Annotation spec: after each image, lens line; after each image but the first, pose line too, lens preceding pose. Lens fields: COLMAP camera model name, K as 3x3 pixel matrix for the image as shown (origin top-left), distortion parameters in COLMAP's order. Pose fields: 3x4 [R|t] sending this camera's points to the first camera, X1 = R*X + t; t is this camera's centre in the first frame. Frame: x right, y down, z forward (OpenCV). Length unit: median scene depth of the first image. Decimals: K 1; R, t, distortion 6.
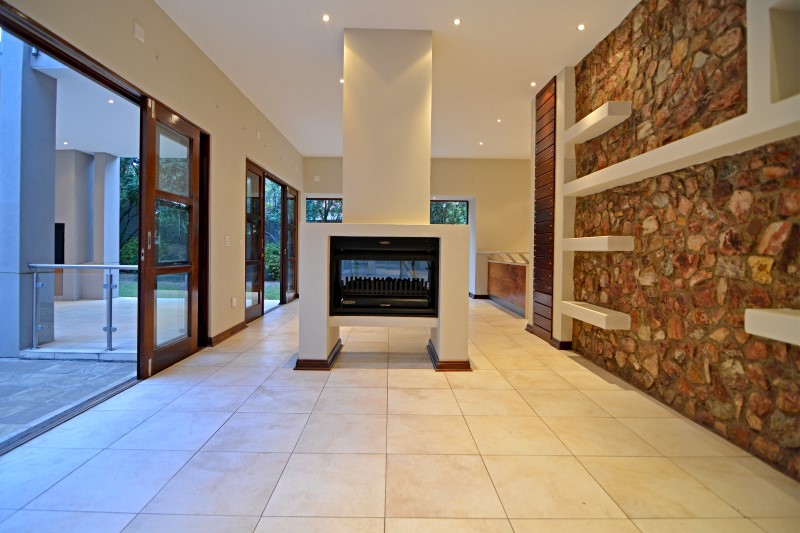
lens RADIAL K [[397.8, 0, 400.2], [0, 397.8, 258.4], [0, 0, 1]] dist [-0.000868, -0.011562]
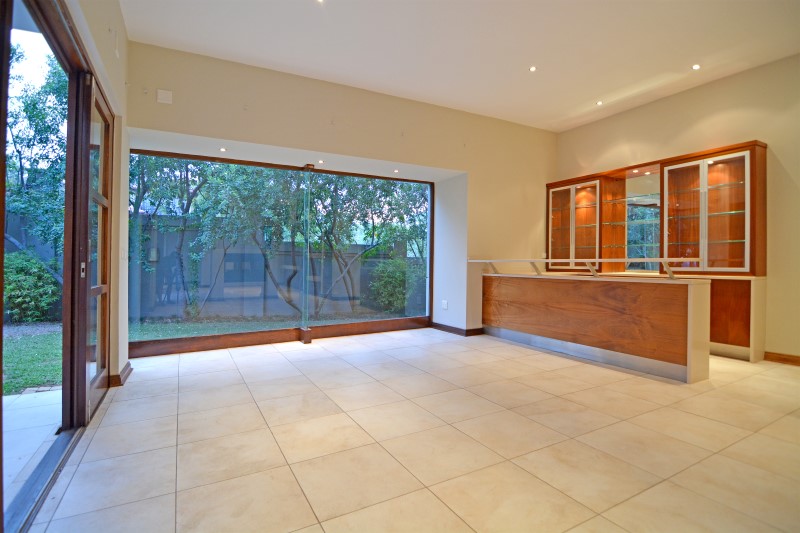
lens RADIAL K [[397.8, 0, 400.2], [0, 397.8, 258.4], [0, 0, 1]] dist [-0.000868, -0.011562]
pose [[0.881259, -0.017172, 0.472321, -0.426295], [0.029183, 0.999410, -0.018116, -0.025287], [-0.471732, 0.029748, 0.881240, 1.079422]]
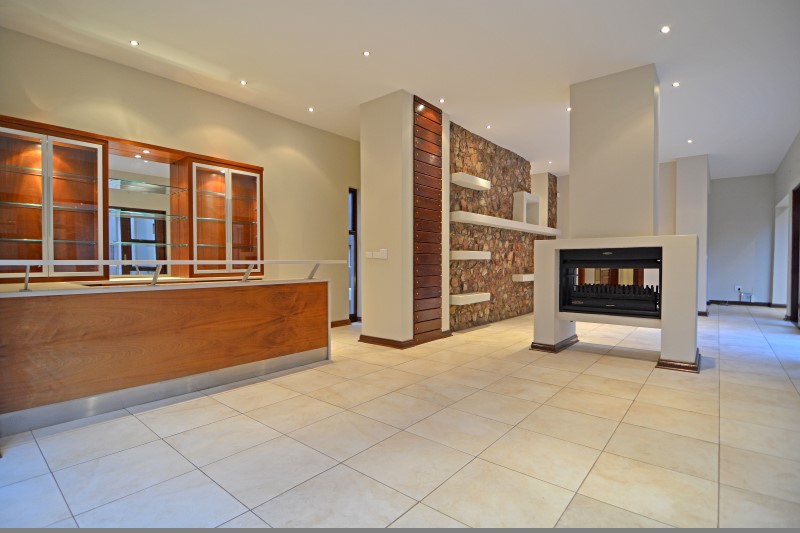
lens RADIAL K [[384.8, 0, 407.0], [0, 384.8, 273.5], [0, 0, 1]] dist [-0.000488, -0.010425]
pose [[-0.763934, -0.033665, 0.644416, -0.312628], [0.002526, 0.998475, 0.055157, -0.045801], [-0.645290, 0.043764, -0.762684, 2.207616]]
